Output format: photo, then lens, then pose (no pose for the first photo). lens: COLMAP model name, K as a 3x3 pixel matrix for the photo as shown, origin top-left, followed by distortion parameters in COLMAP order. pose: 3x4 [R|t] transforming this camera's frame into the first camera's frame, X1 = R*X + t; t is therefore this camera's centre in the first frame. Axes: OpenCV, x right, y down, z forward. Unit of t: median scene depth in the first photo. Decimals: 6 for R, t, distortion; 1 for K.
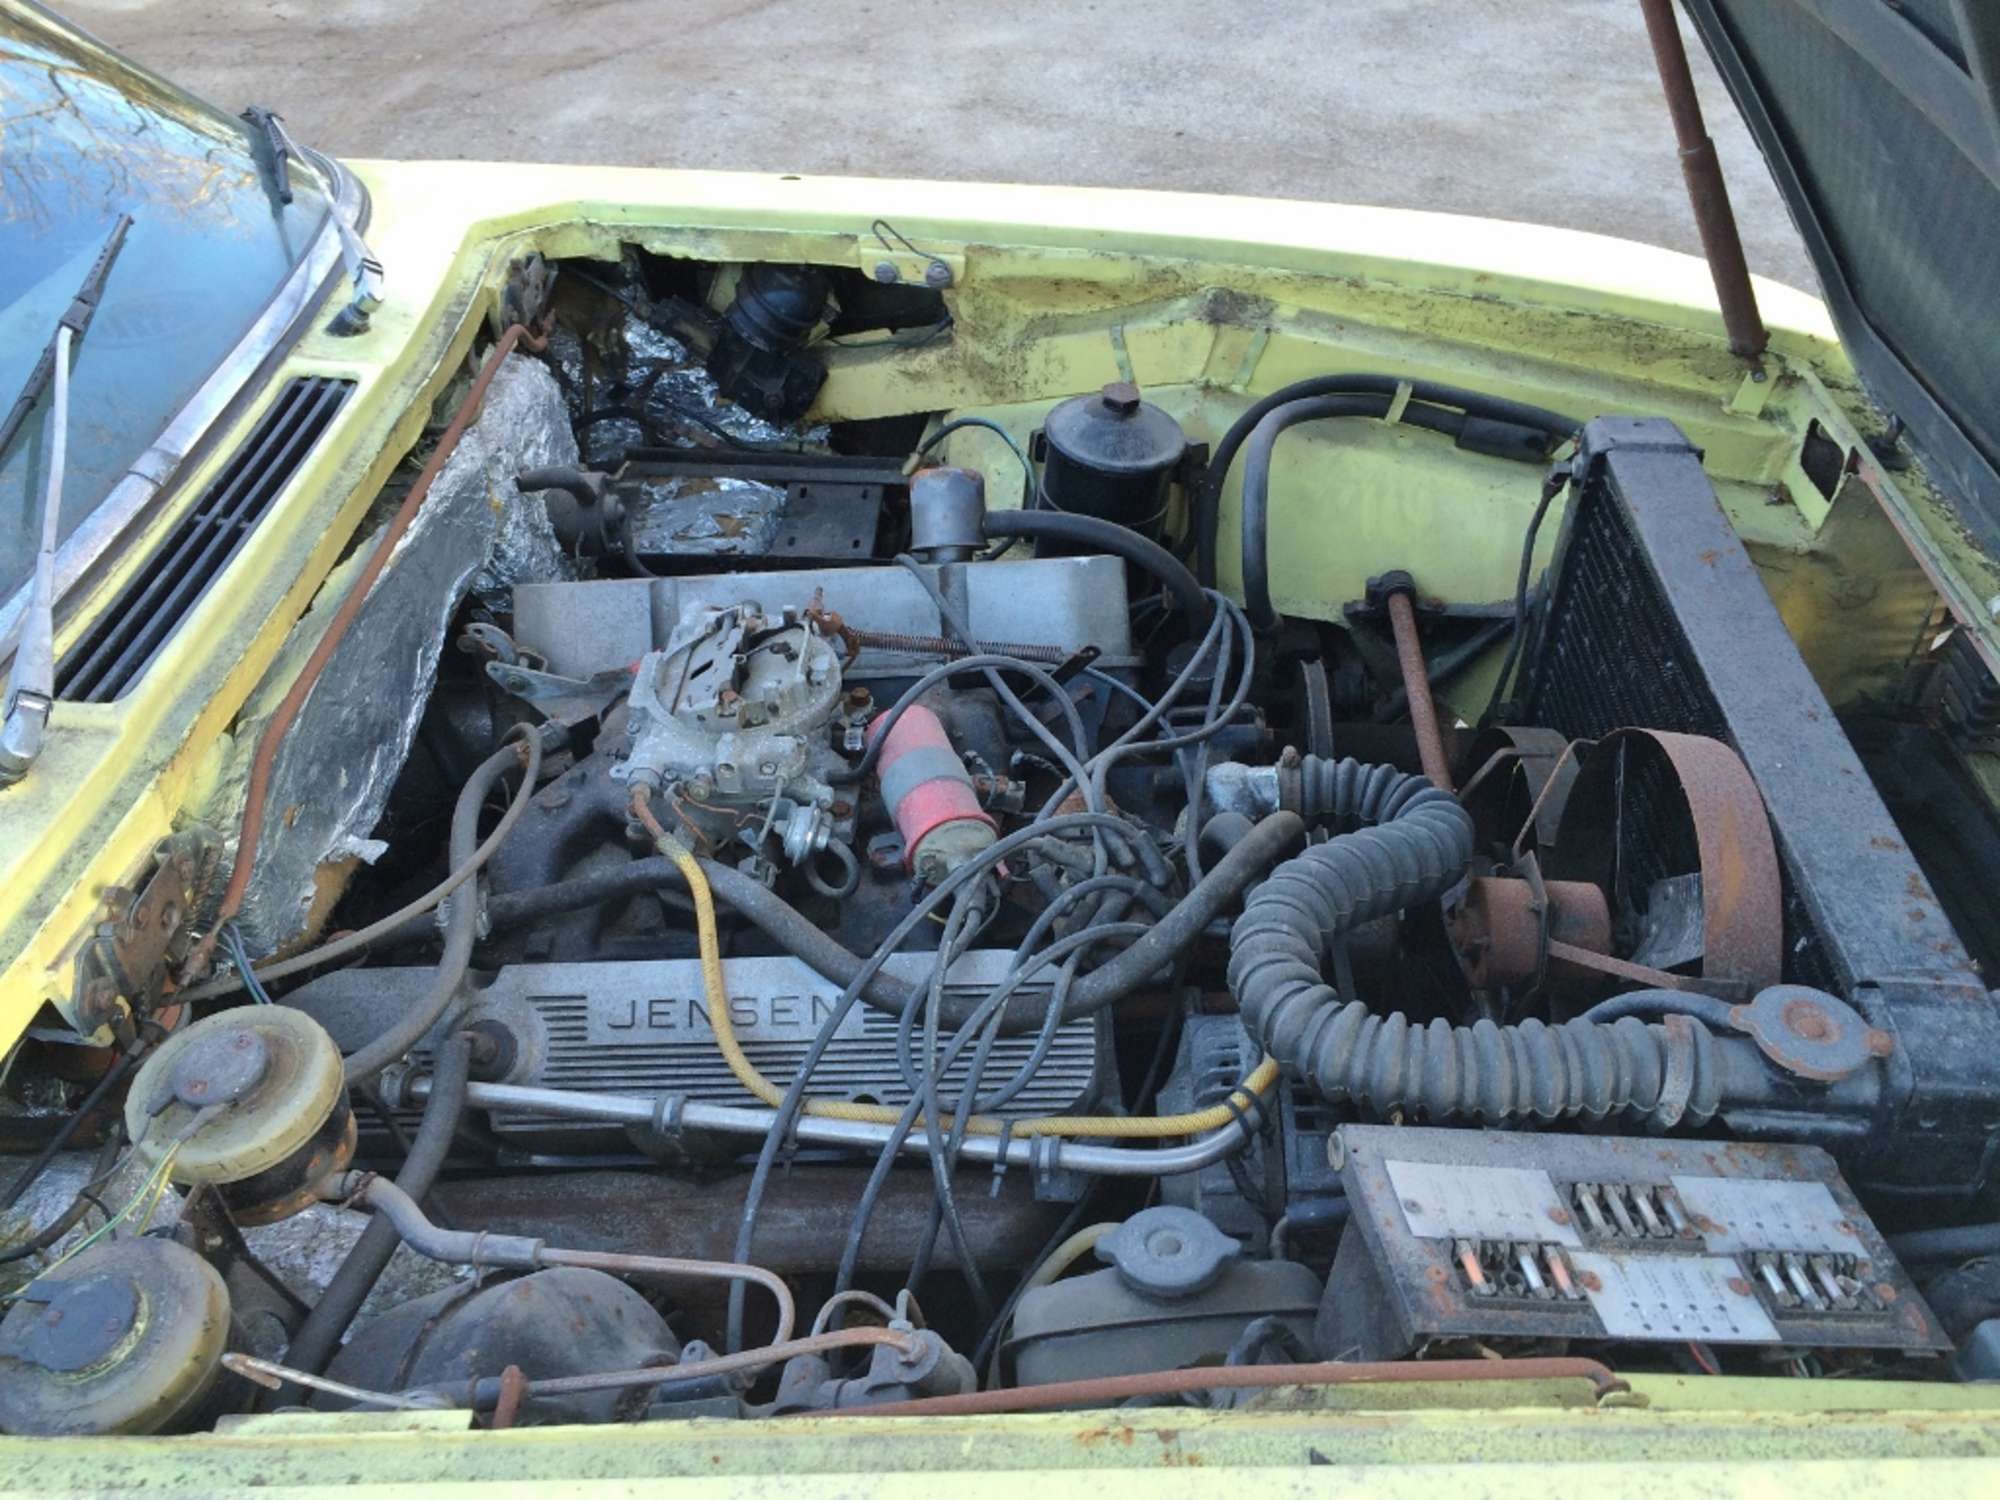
lens RADIAL K [[1714.1, 0, 998.0], [0, 1714.1, 752.2], [0, 0, 1]] dist [0.061441, -0.069545]
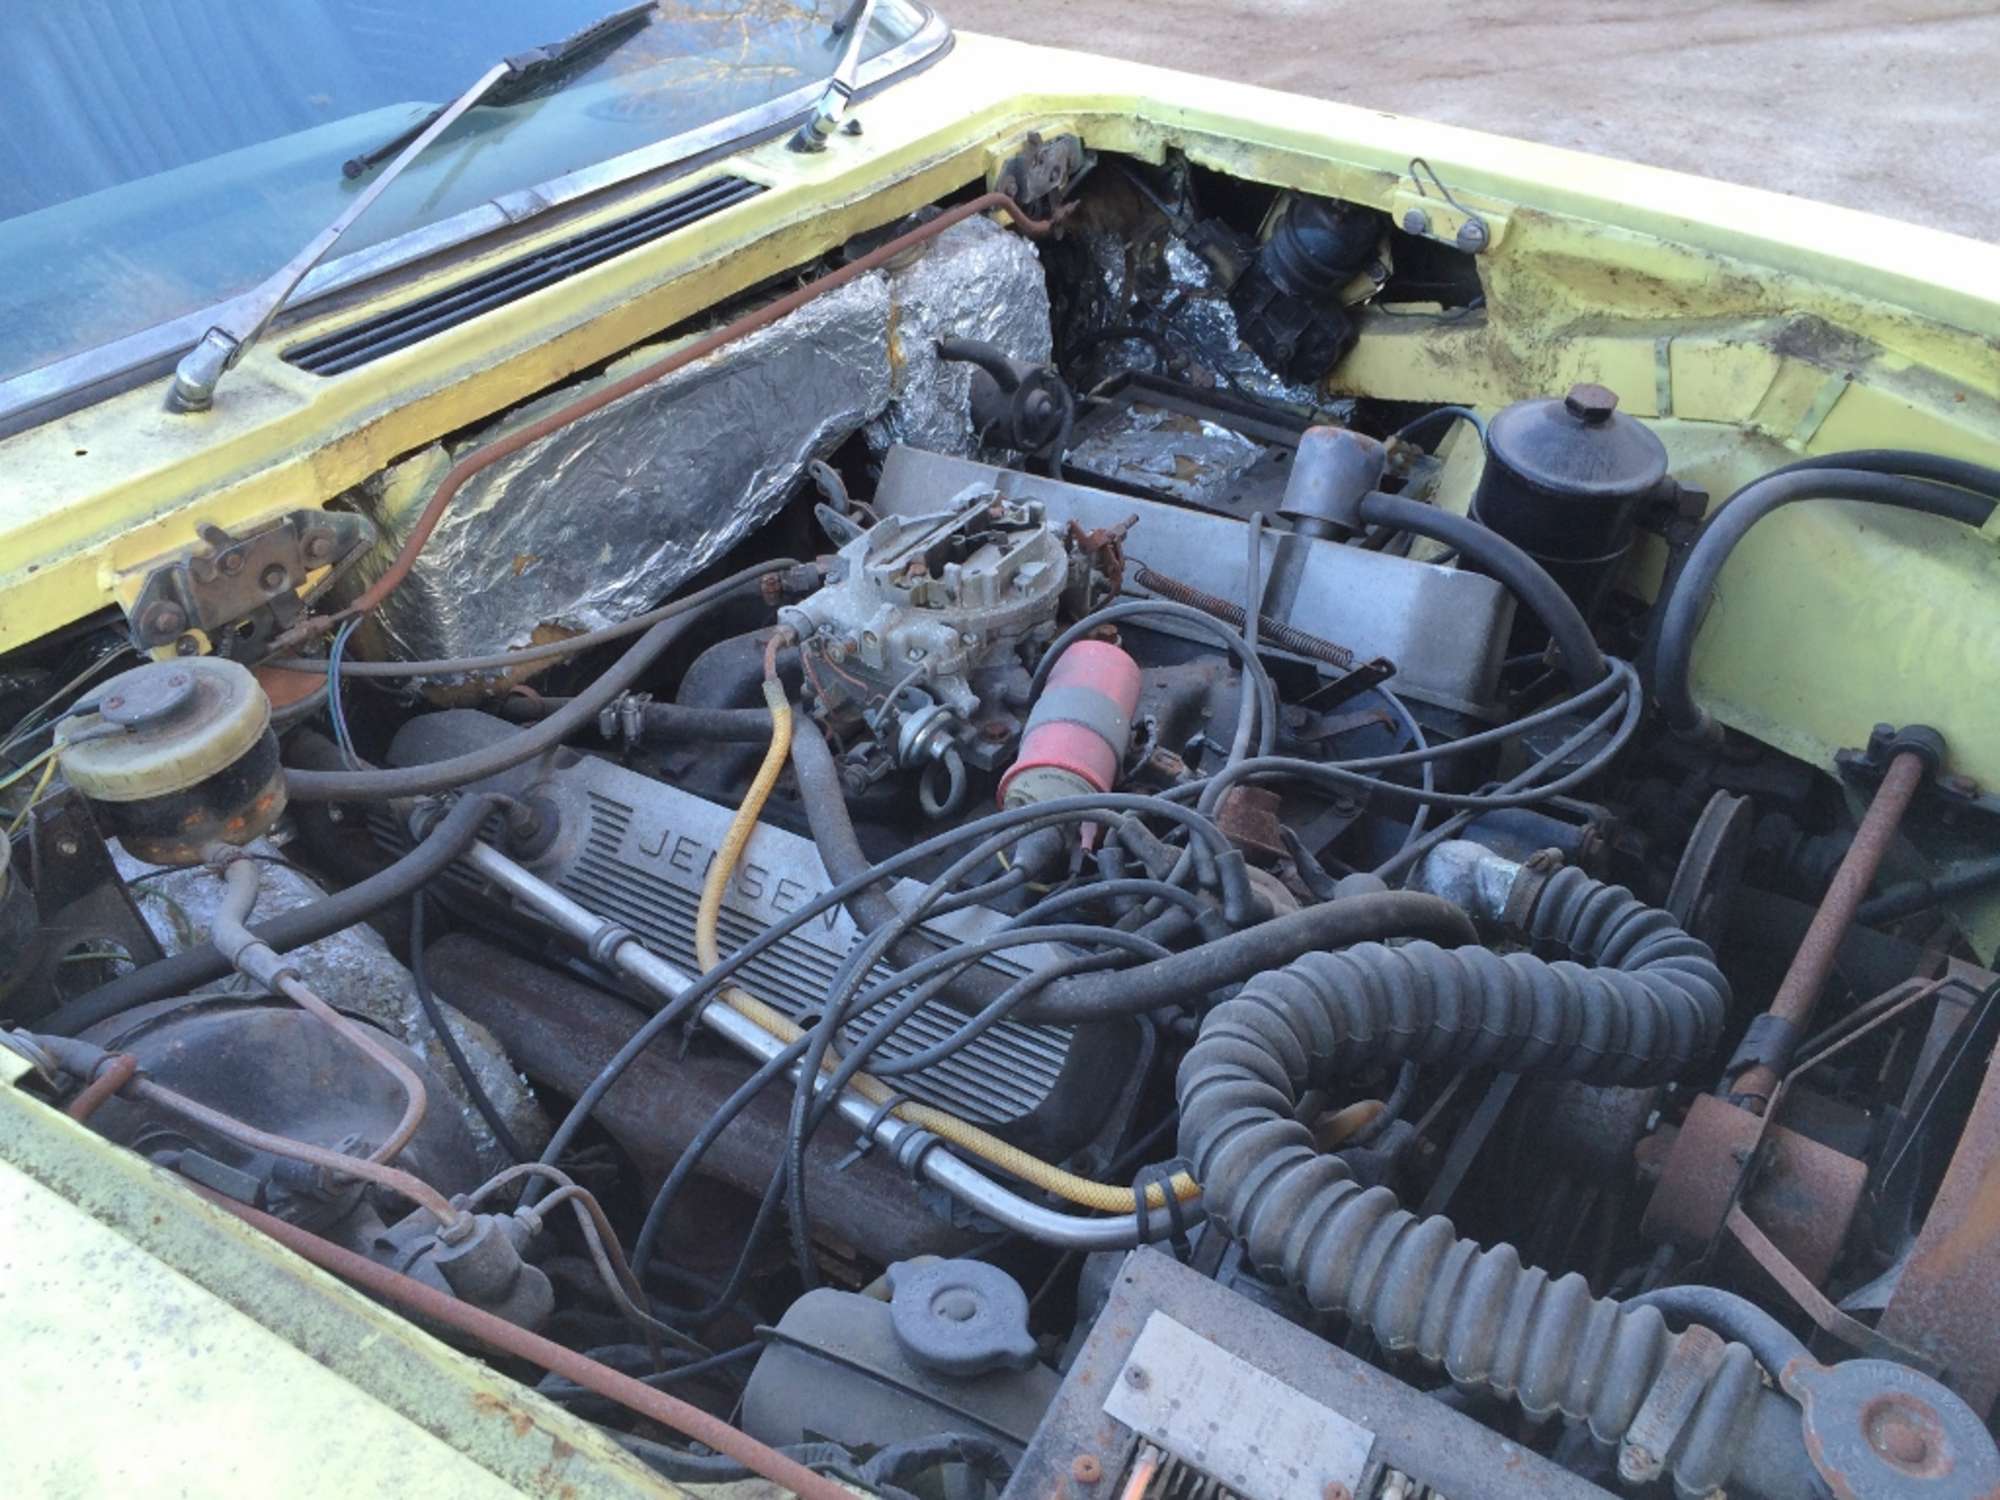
lens RADIAL K [[1714.1, 0, 993.1], [0, 1714.1, 752.4], [0, 0, 1]] dist [0.061441, -0.069545]
pose [[0.845335, 0.316139, -0.430657, 0.227764], [-0.328735, 0.943244, 0.047149, 0.002060], [0.421121, 0.101716, 0.901283, 0.164438]]
